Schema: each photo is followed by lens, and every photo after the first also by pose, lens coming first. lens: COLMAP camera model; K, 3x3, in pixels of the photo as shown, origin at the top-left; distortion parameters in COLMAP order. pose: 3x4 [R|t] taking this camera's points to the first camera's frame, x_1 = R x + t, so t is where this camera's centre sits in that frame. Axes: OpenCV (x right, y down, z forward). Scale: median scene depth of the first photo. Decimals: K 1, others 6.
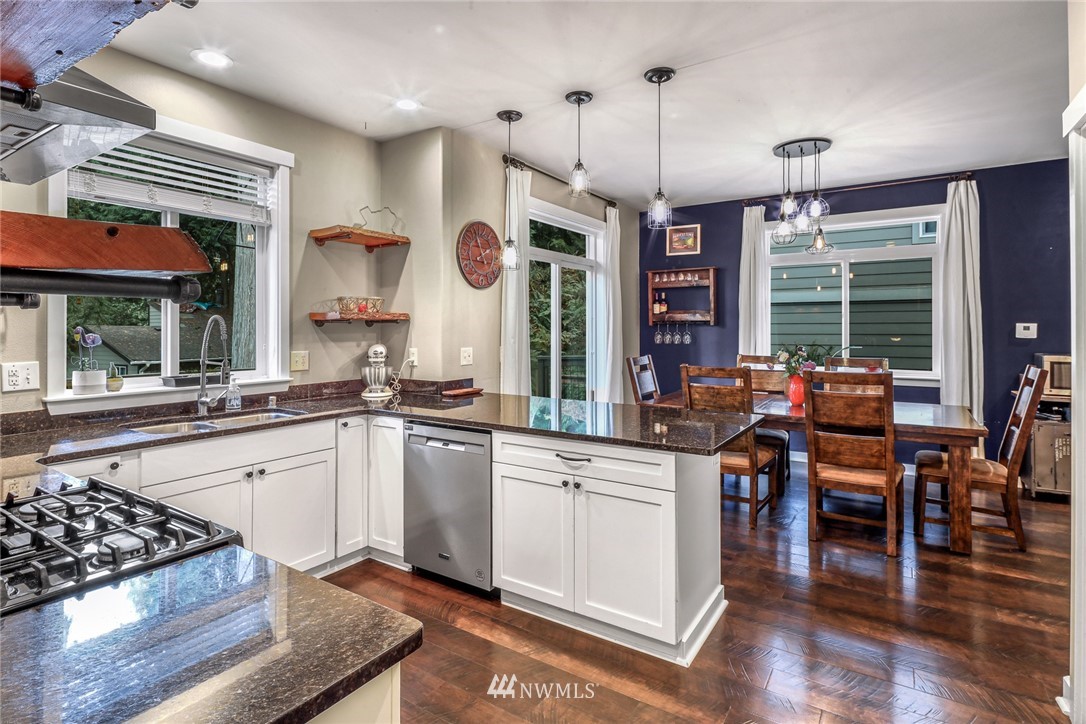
lens RADIAL K [[533.3, 0, 543.9], [0, 533.3, 333.3], [0, 0, 1]] dist [0.000772, -0.001795]
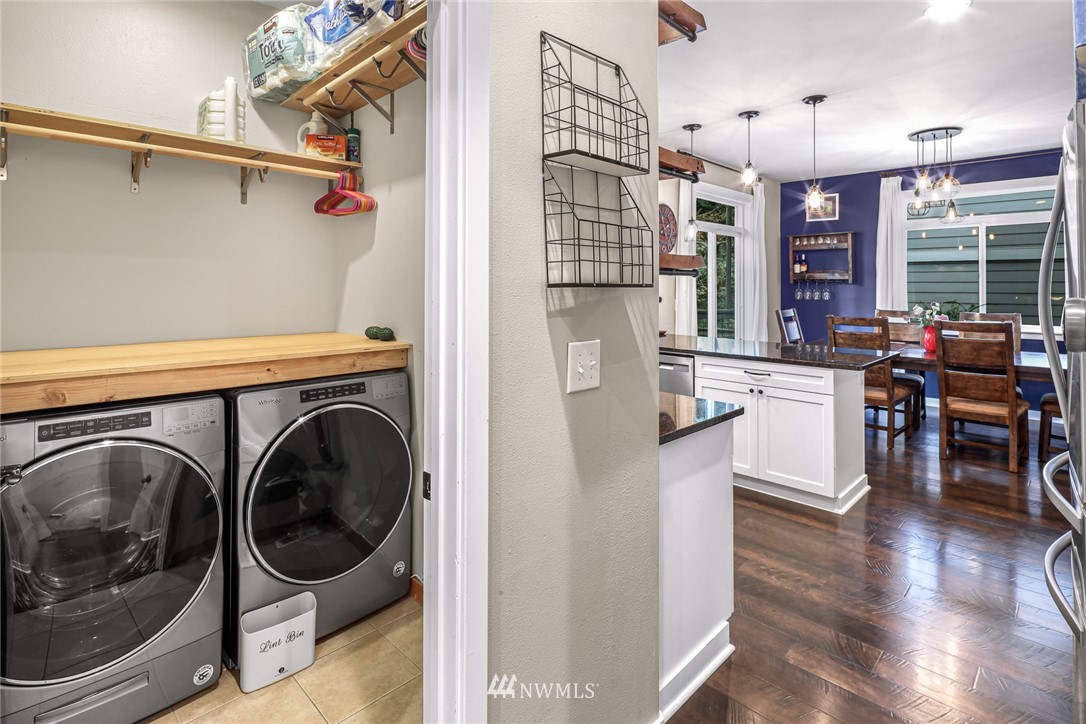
lens RADIAL K [[539.5, 0, 557.2], [0, 539.5, 281.1], [0, 0, 1]] dist [-0.003806, -0.001429]
pose [[0.983868, 0.004440, -0.178839, -0.118375], [-0.007387, 0.999848, -0.015819, 0.003415], [0.178742, 0.016885, 0.983751, -0.301326]]
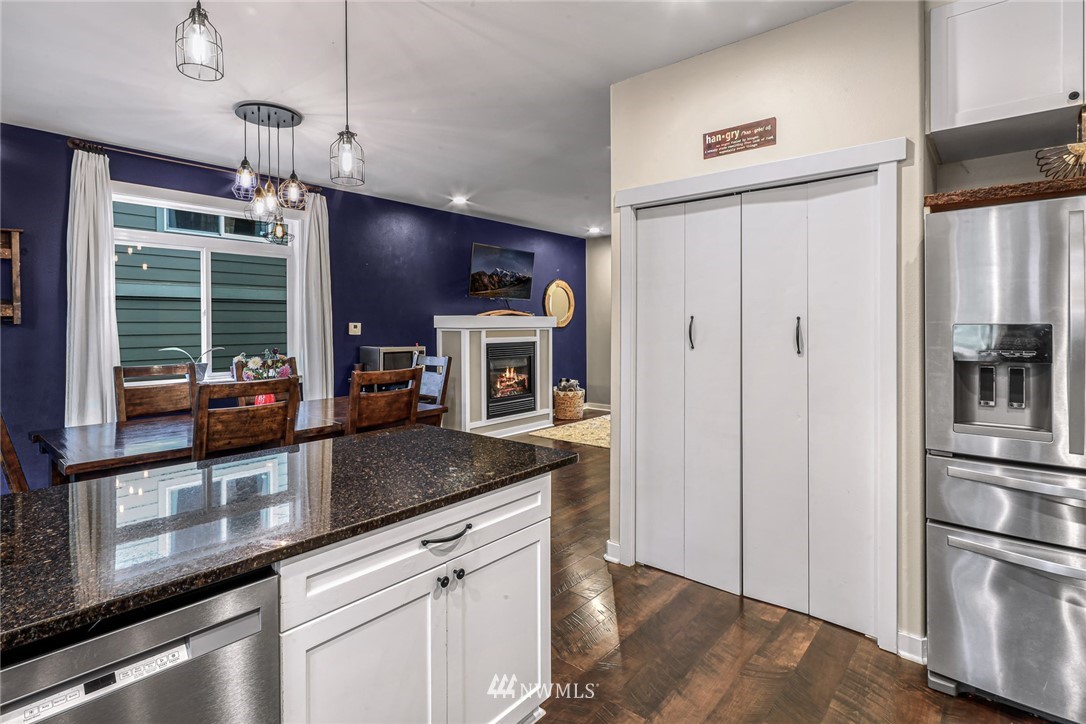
lens RADIAL K [[538.1, 0, 542.6], [0, 538.1, 332.9], [0, 0, 1]] dist [0.003188, -0.000071]
pose [[0.140419, -0.014393, 0.989988, -0.290302], [0.015438, 0.999805, 0.012346, -0.004512], [-0.989972, 0.013550, 0.140613, 0.421452]]
